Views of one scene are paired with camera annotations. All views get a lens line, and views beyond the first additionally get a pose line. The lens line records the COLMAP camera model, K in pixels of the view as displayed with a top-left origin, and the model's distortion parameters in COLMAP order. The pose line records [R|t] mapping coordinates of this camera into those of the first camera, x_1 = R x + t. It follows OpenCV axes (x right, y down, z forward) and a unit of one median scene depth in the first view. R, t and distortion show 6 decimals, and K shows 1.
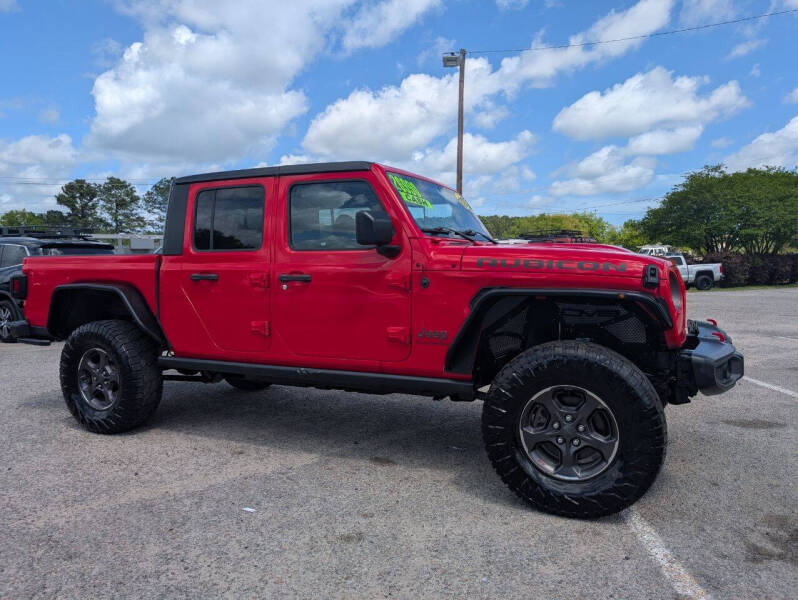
lens RADIAL K [[575.3, 0, 395.1], [0, 575.3, 305.0], [0, 0, 1]] dist [0.026396, -0.023861]
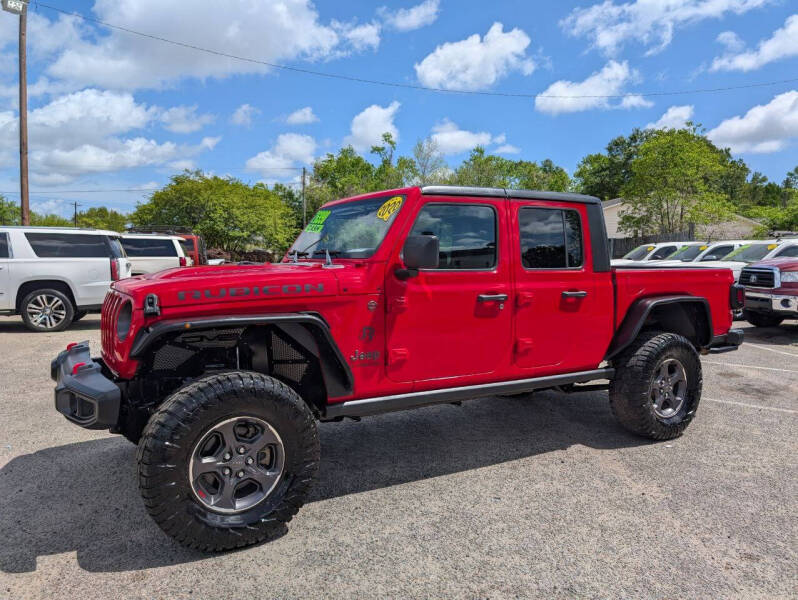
lens RADIAL K [[575.3, 0, 390.2], [0, 575.3, 299.5], [0, 0, 1]] dist [0.026396, -0.023861]
pose [[0.569407, -0.043972, 0.820879, -1.382952], [0.038310, 0.998903, 0.026934, -0.069525], [-0.821162, 0.016112, 0.570467, 0.536768]]
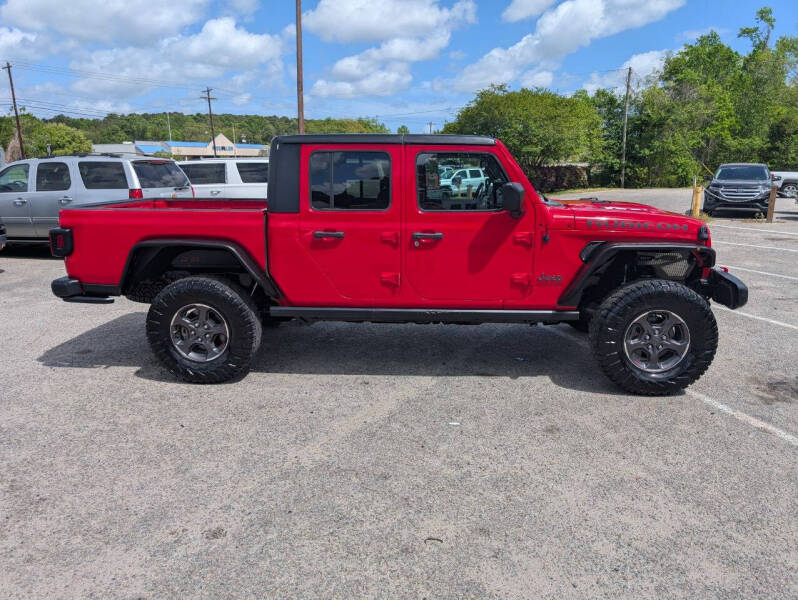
lens RADIAL K [[575.3, 0, 396.9], [0, 575.3, 300.4], [0, 0, 1]] dist [0.026396, -0.023861]
pose [[0.928502, -0.077481, 0.363153, -0.601202], [0.020177, 0.987071, 0.159010, -0.093551], [-0.370778, -0.140314, 0.918061, -0.073910]]
